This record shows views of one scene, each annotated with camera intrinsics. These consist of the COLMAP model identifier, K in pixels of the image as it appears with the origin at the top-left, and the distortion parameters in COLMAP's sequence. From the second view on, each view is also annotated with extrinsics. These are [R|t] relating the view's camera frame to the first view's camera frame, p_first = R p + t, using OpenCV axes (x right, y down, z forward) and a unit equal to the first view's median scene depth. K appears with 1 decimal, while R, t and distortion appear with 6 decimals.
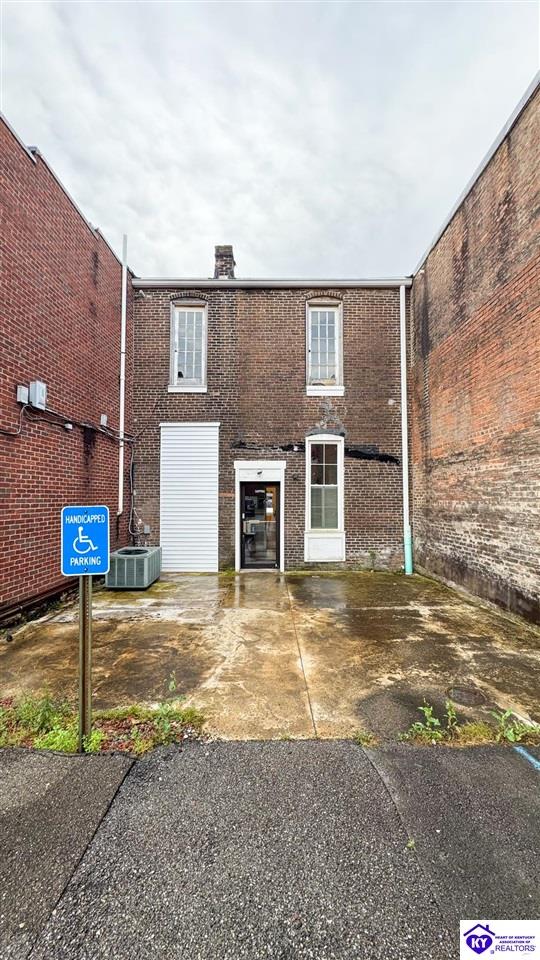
lens RADIAL K [[401.1, 0, 271.7], [0, 401.1, 480.1], [0, 0, 1]] dist [0.000315, 0.000005]
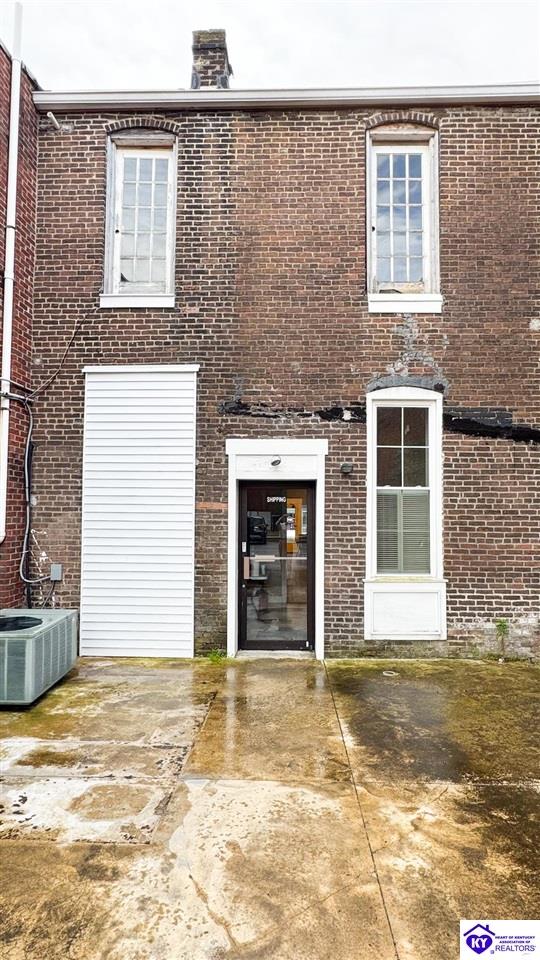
lens RADIAL K [[544.1, 0, 268.9], [0, 544.1, 482.9], [0, 0, 1]] dist [0.002081, 0.000433]
pose [[0.999228, 0.003199, -0.039159, -0.012100], [-0.003844, 0.999858, -0.016391, 0.018808], [0.039101, 0.016529, 0.999099, 0.308998]]
